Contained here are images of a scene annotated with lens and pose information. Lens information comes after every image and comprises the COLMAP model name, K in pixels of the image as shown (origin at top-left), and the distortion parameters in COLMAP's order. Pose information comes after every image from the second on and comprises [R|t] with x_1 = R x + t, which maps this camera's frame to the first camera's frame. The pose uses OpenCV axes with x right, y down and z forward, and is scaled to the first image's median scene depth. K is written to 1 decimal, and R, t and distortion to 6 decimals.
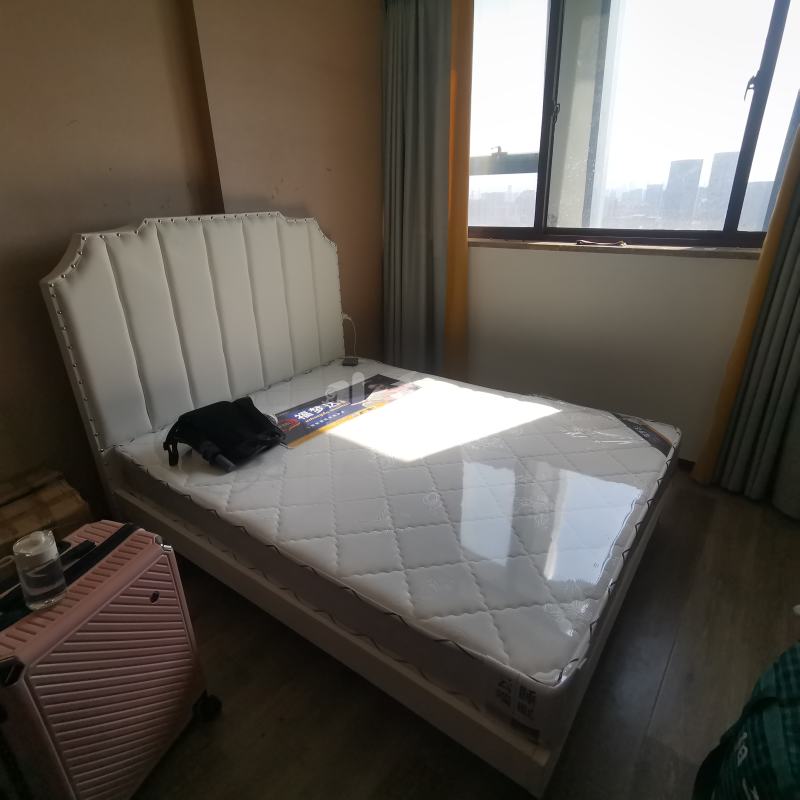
lens RADIAL K [[495.9, 0, 398.3], [0, 495.9, 397.7], [0, 0, 1]] dist [-0.002611, 0.006452]
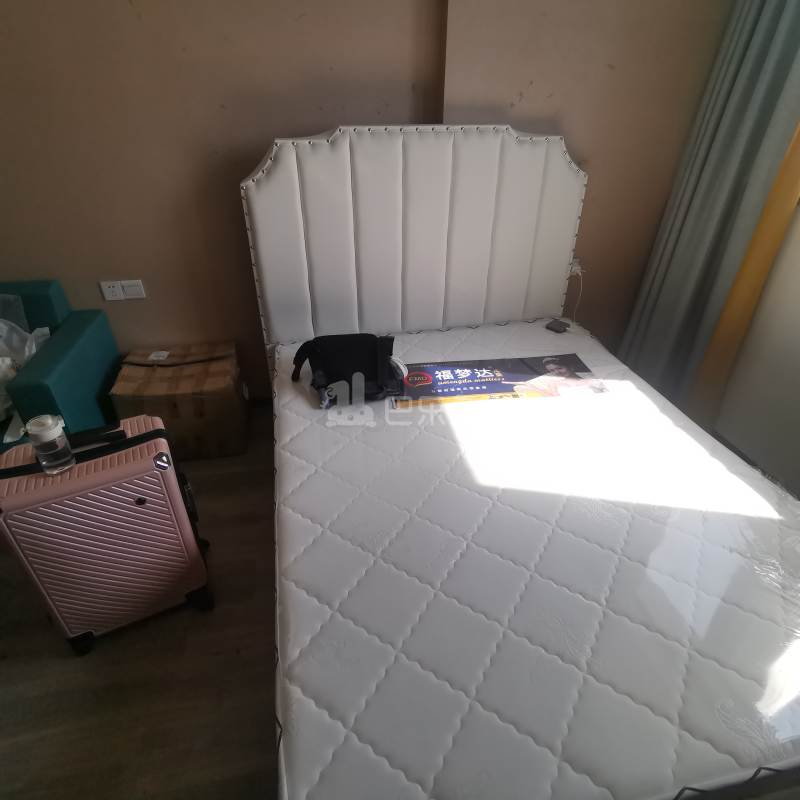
lens RADIAL K [[497.7, 0, 399.7], [0, 497.7, 395.9], [0, 0, 1]] dist [-0.001377, 0.000830]
pose [[0.755254, 0.376486, -0.536516, 0.235690], [-0.272721, 0.924854, 0.265082, -0.140887], [0.595998, -0.053885, 0.801176, 0.231778]]
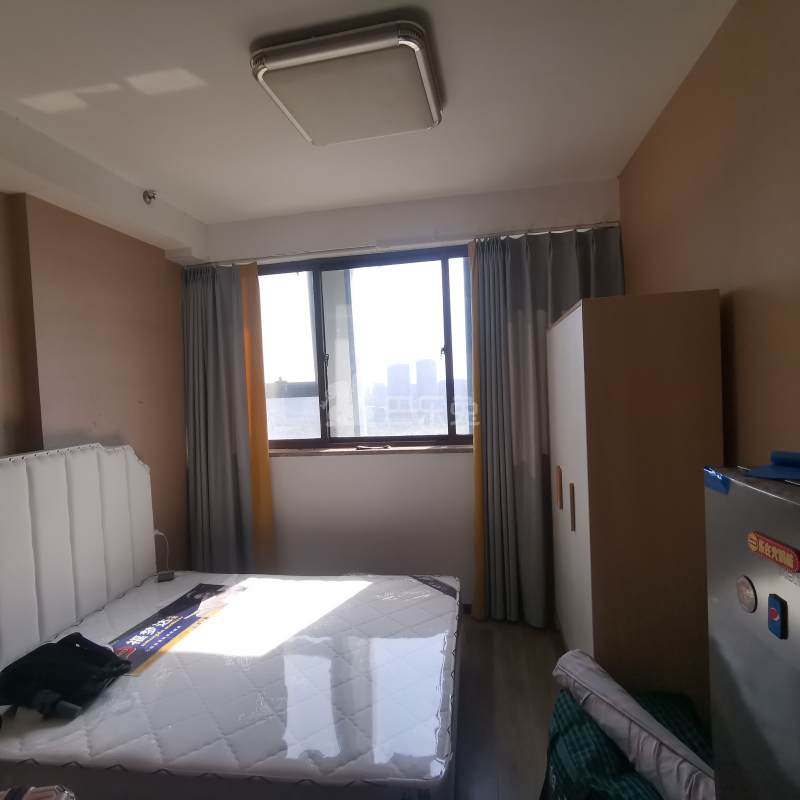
lens RADIAL K [[495.9, 0, 398.3], [0, 495.9, 397.7], [0, 0, 1]] dist [-0.002611, 0.006452]
pose [[0.884646, -0.028902, 0.465367, -0.171736], [0.198896, 0.926105, -0.320577, 0.008801], [-0.421713, 0.376157, 0.825024, -0.210752]]
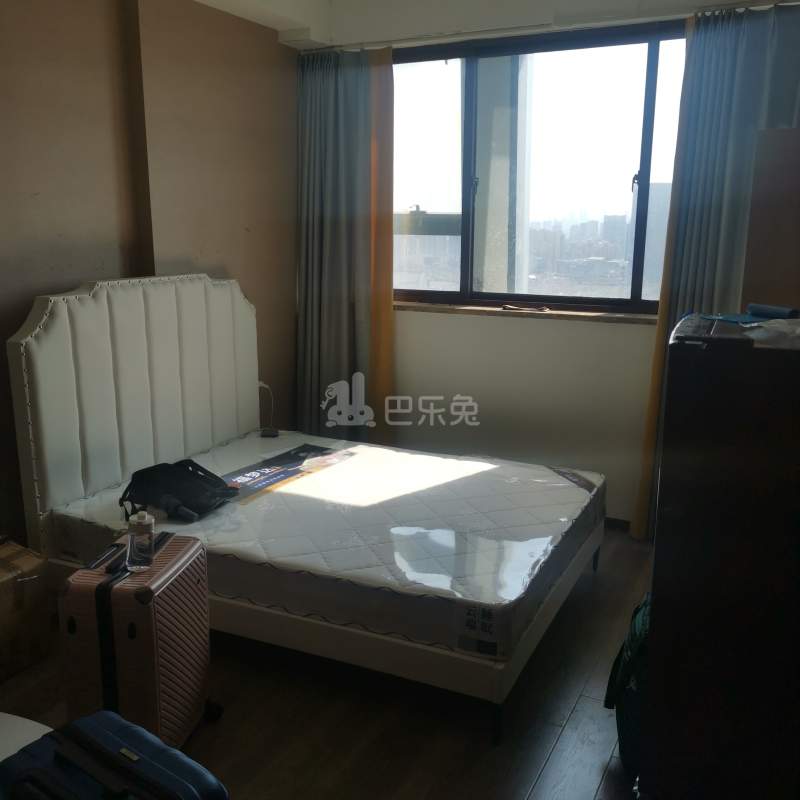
lens RADIAL K [[829.8, 0, 400.0], [0, 829.8, 400.0], [0, 0, 1]] dist [0.023183, 0.005374]
pose [[0.979991, -0.011614, 0.198701, -0.204302], [0.046613, 0.983926, -0.172386, 0.171009], [-0.193505, 0.178199, 0.964780, -0.619243]]
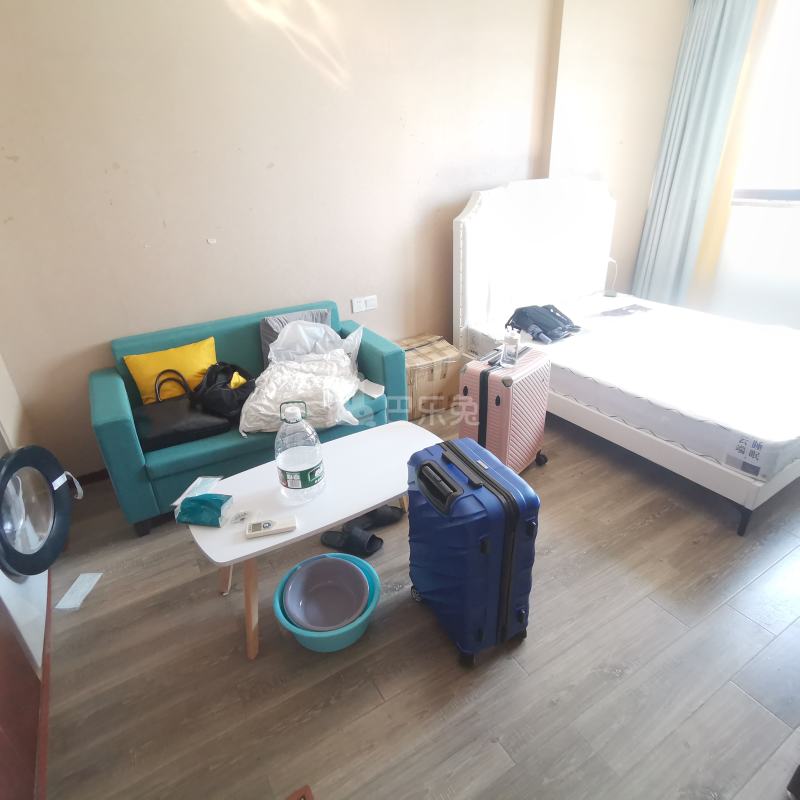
lens RADIAL K [[494.8, 0, 400.0], [0, 494.8, 400.0], [0, 0, 1]] dist [0.000309, 0.002160]
pose [[0.933653, 0.148534, -0.325928, -0.186223], [-0.123005, 0.987584, 0.097709, 0.180519], [0.336395, -0.051135, 0.940332, -0.540687]]
